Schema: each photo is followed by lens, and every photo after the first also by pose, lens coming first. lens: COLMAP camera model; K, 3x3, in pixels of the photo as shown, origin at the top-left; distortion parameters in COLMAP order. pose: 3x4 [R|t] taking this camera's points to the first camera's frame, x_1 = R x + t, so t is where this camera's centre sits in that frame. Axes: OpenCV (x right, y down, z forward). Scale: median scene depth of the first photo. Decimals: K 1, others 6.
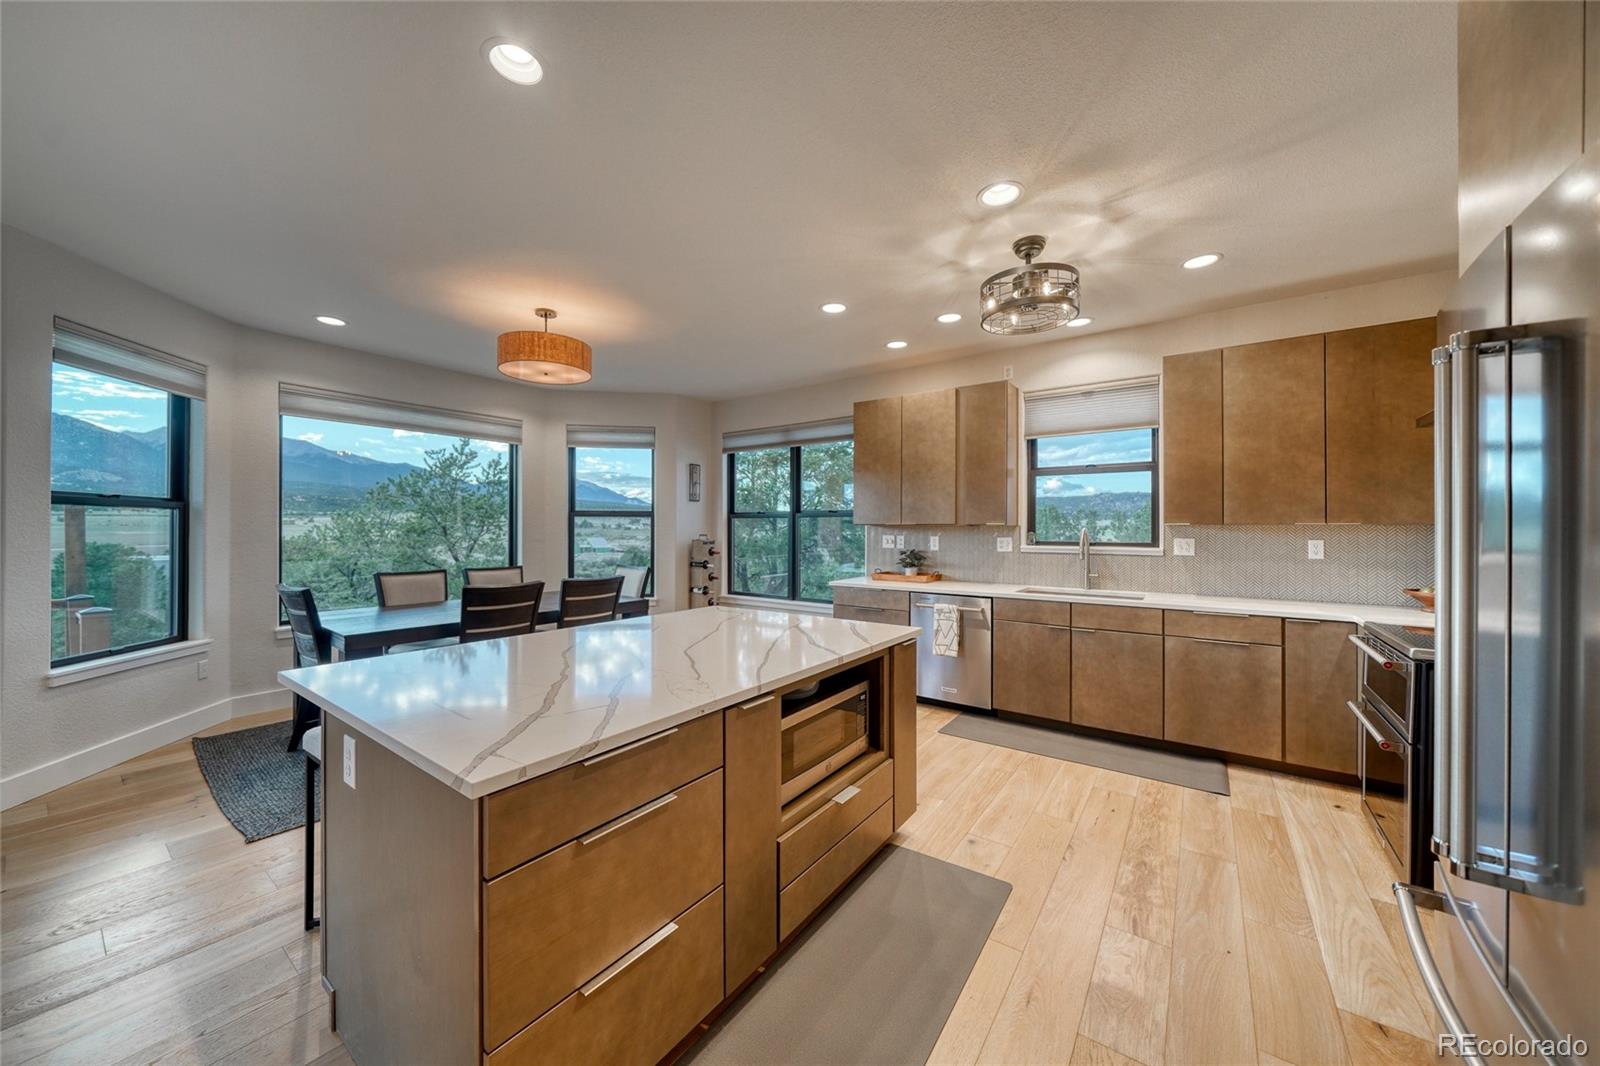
lens RADIAL K [[557.9, 0, 790.1], [0, 557.9, 527.8], [0, 0, 1]] dist [-0.005303, 0.000184]
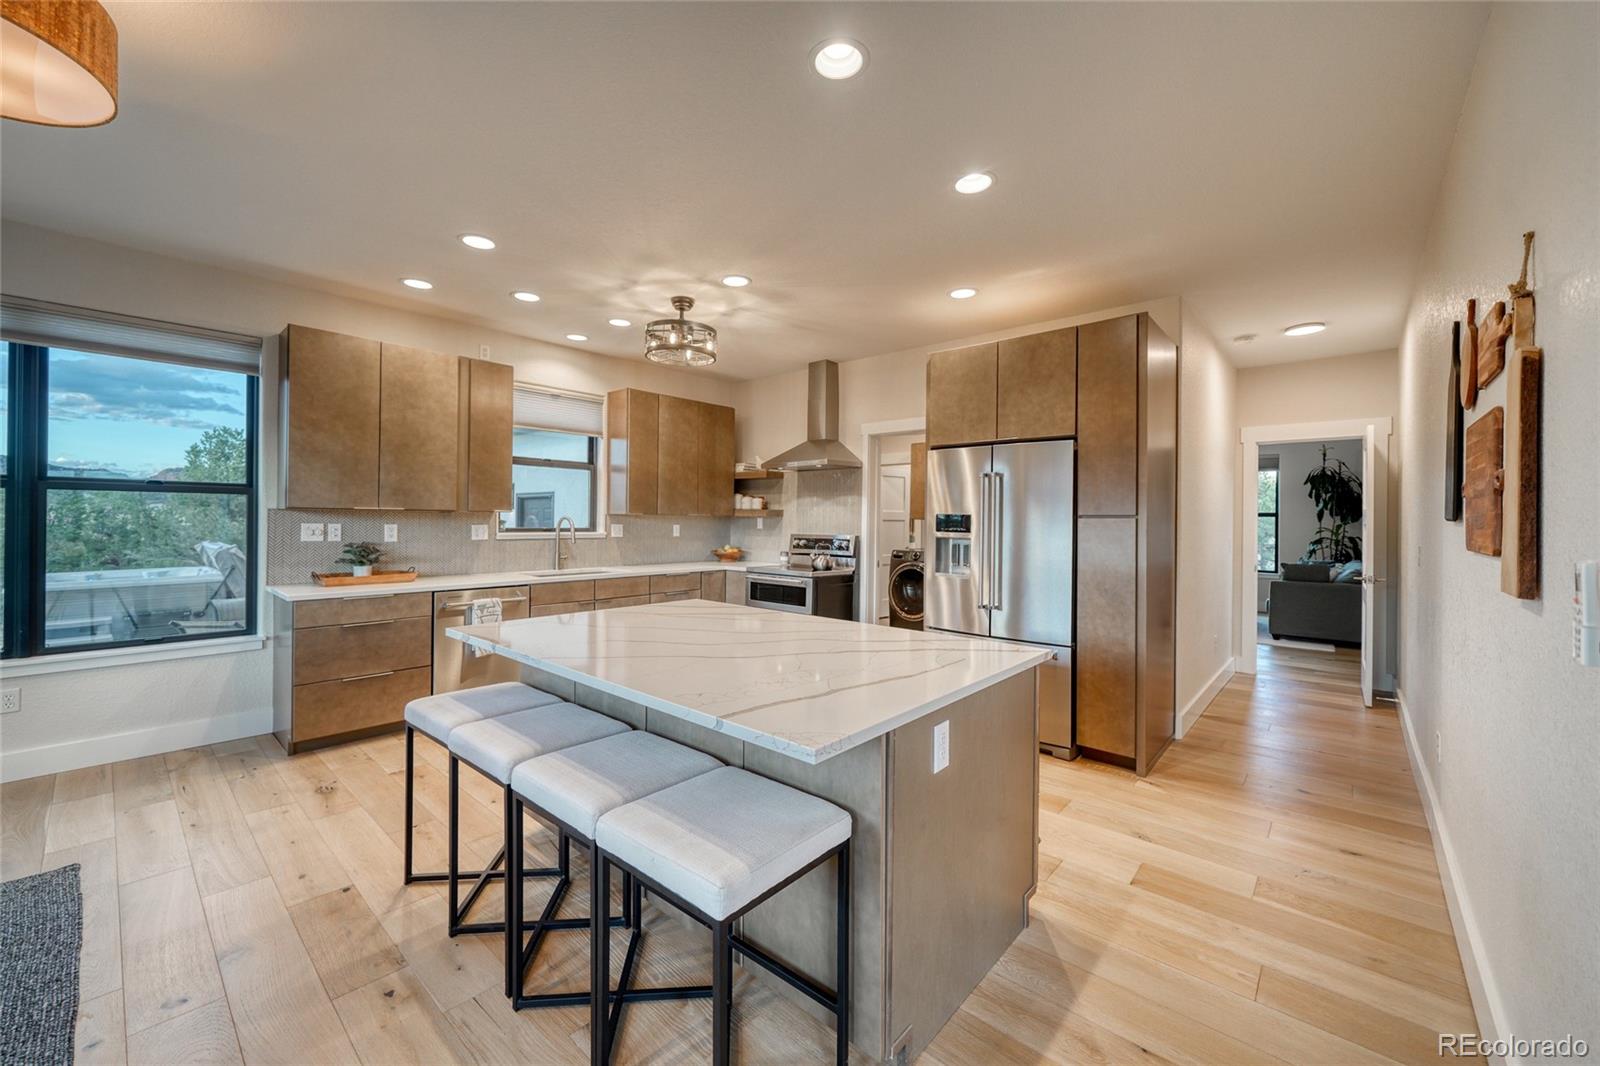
lens RADIAL K [[614.8, 0, 796.5], [0, 614.8, 524.0], [0, 0, 1]] dist [0.002412, 0.000020]
pose [[0.108229, -0.010980, 0.994065, -0.688883], [-0.014354, 0.999818, 0.012606, -0.005724], [-0.994022, -0.015633, 0.108052, 0.400779]]
